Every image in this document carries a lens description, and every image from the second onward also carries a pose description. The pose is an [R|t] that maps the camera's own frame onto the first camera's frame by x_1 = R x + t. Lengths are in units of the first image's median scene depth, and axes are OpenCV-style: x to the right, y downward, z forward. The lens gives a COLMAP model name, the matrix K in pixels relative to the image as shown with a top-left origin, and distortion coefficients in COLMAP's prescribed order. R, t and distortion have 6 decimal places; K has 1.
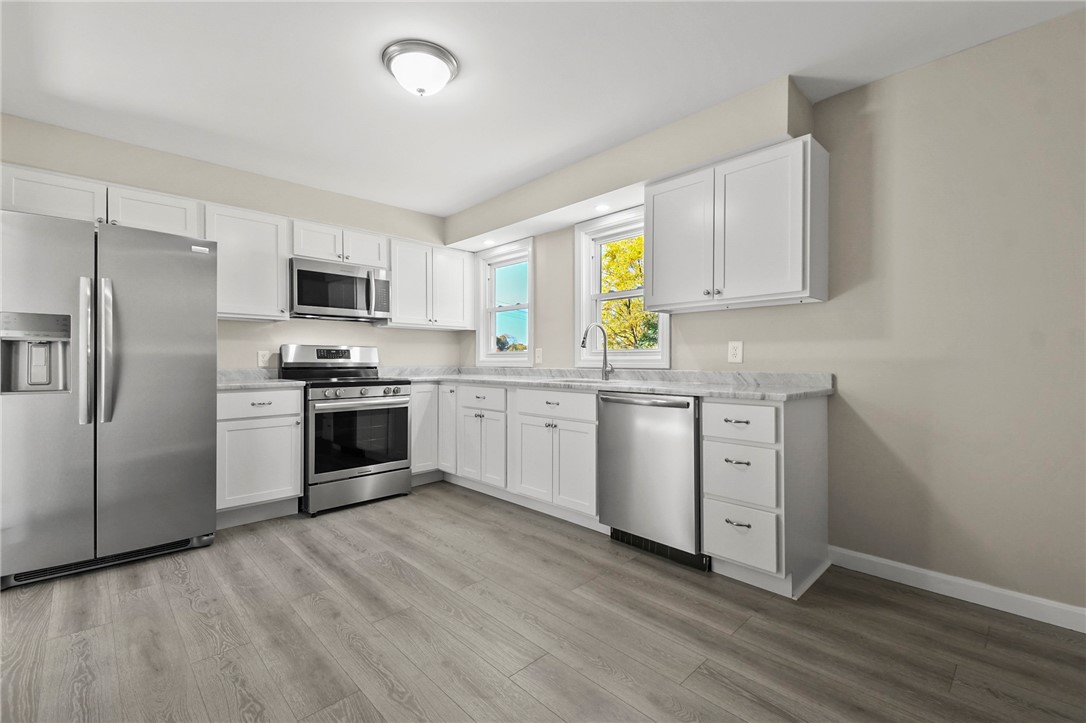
lens RADIAL K [[474.1, 0, 539.4], [0, 474.1, 356.7], [0, 0, 1]] dist [0.037129, -0.024513]
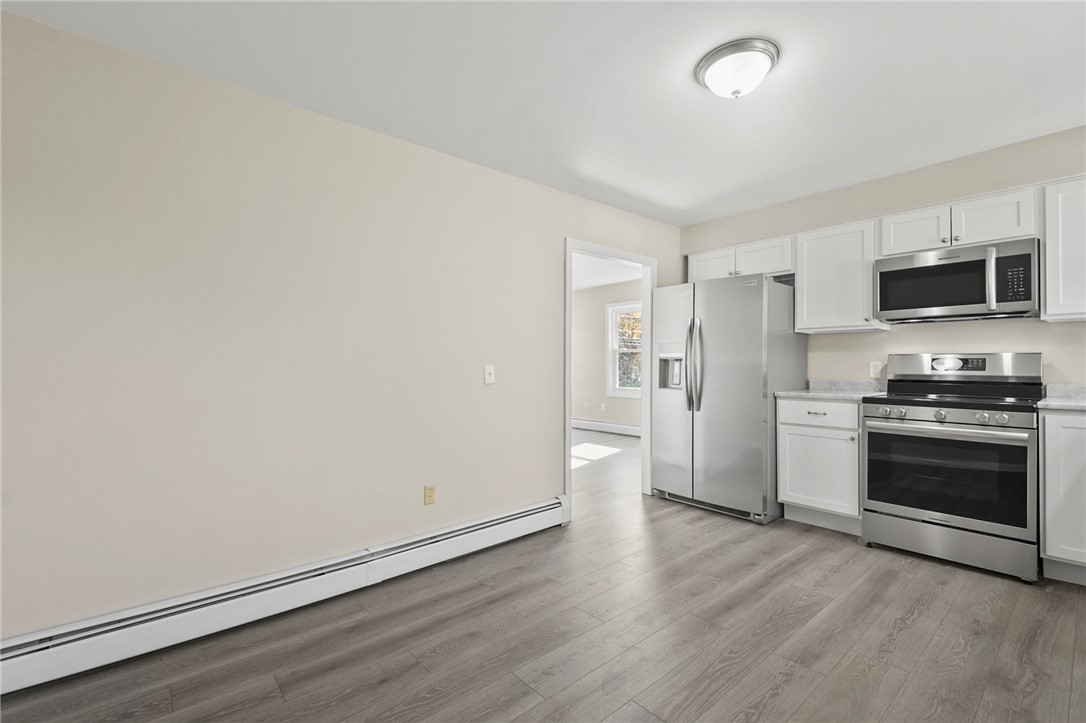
lens RADIAL K [[474.1, 0, 539.4], [0, 474.1, 356.7], [0, 0, 1]] dist [0.037129, -0.024513]
pose [[-0.058416, -0.016899, -0.998149, 0.544712], [0.005148, 0.999838, -0.017229, -0.011479], [0.998279, -0.006145, -0.058320, 0.504352]]
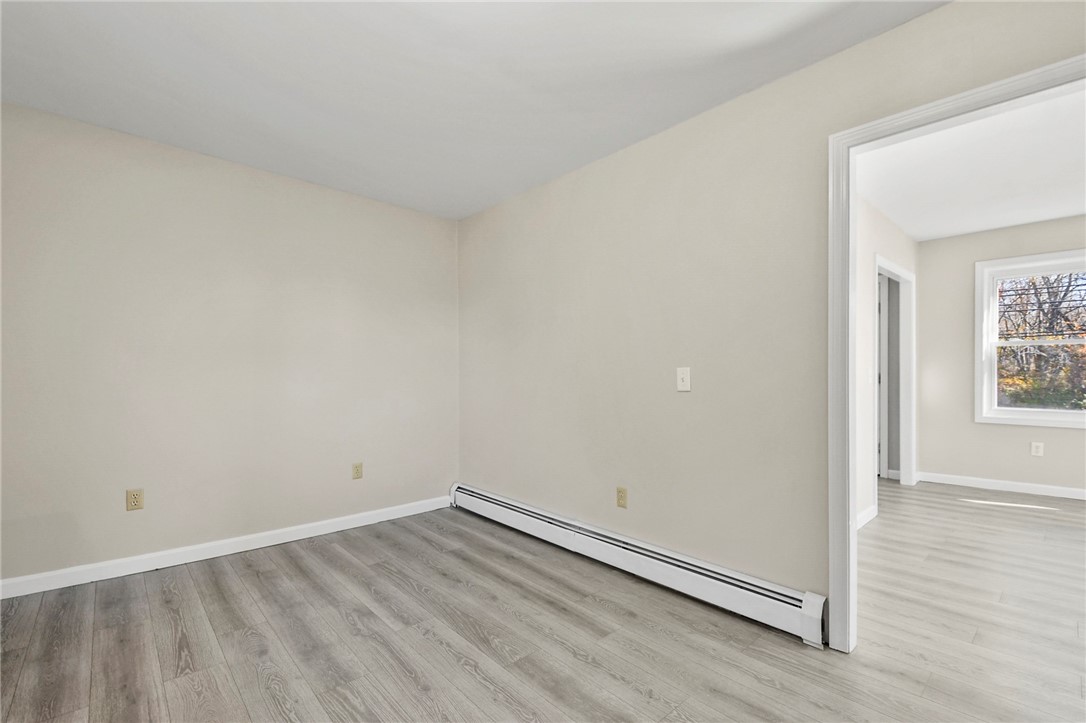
lens RADIAL K [[474.1, 0, 539.4], [0, 474.1, 356.7], [0, 0, 1]] dist [0.037129, -0.024513]
pose [[-0.999516, 0.001722, 0.031047, -0.276951], [0.000675, 0.999431, -0.033725, -0.003591], [-0.031087, -0.033688, -0.998949, 1.209145]]
